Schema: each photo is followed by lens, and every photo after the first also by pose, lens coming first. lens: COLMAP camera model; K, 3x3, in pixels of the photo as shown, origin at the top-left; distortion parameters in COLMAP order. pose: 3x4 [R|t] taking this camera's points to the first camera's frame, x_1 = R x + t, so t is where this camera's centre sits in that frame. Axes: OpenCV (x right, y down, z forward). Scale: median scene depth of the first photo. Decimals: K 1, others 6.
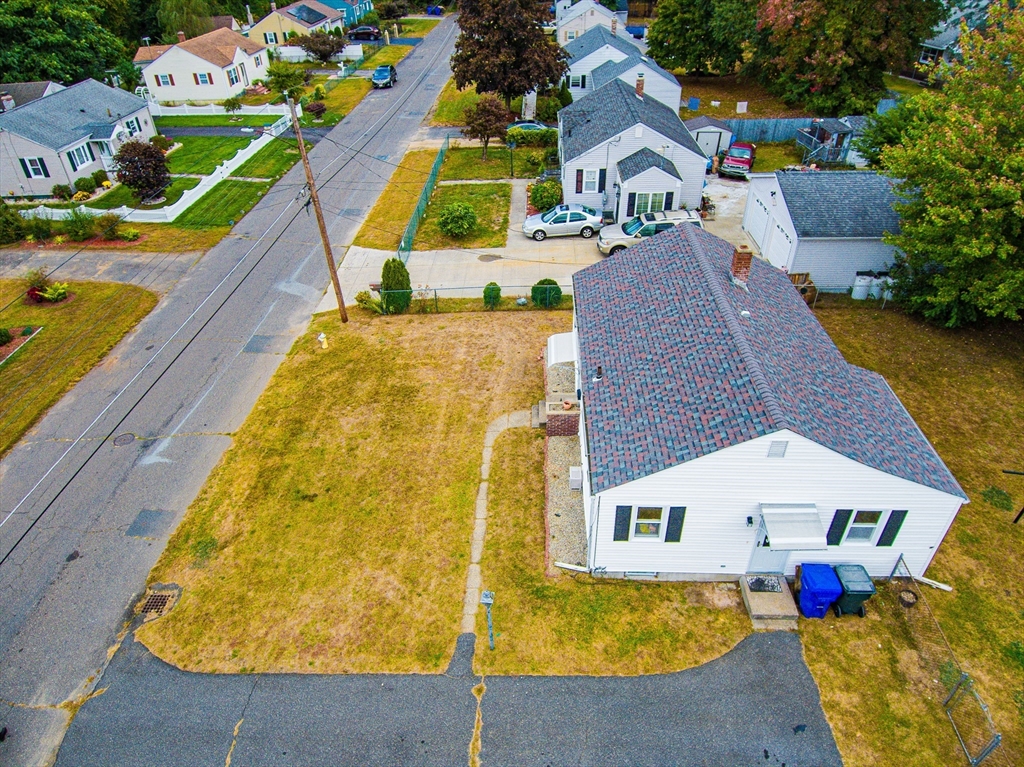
lens RADIAL K [[634.0, 0, 516.9], [0, 634.0, 384.9], [0, 0, 1]] dist [0.095334, -0.130513]
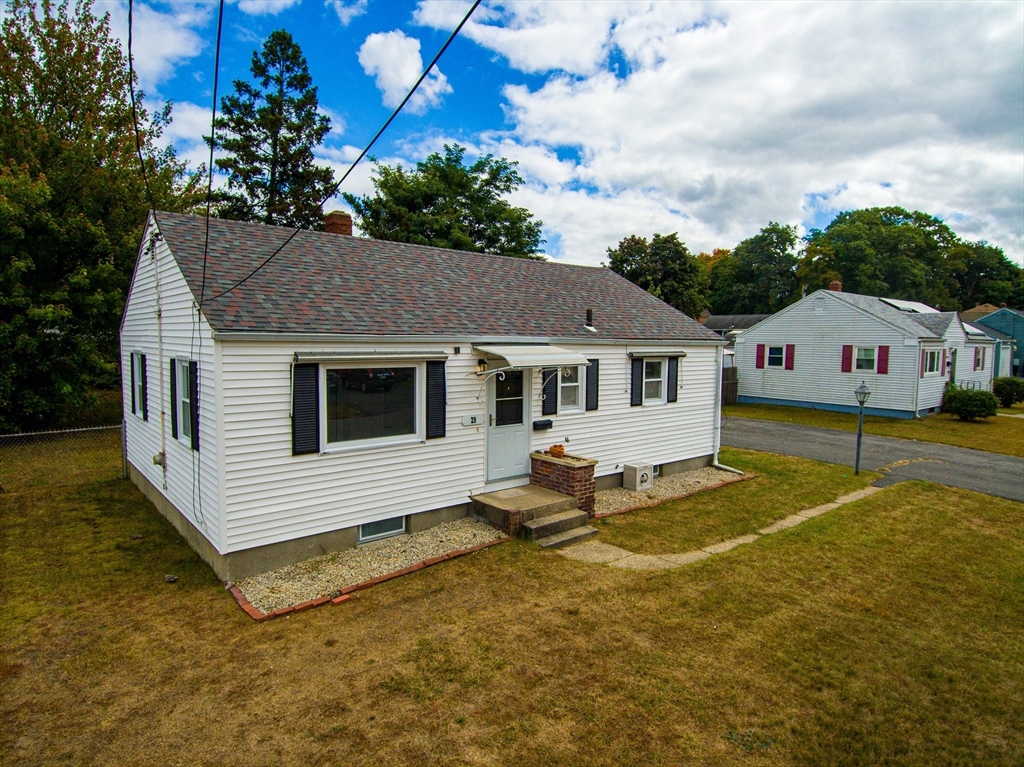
lens RADIAL K [[599.8, 0, 516.1], [0, 599.8, 383.7], [0, 0, 1]] dist [0.090608, -0.121730]
pose [[-0.669673, -0.041973, 0.741469, -0.243916], [0.437929, 0.784029, 0.439906, -0.225021], [-0.599797, 0.619304, -0.506662, 1.095094]]
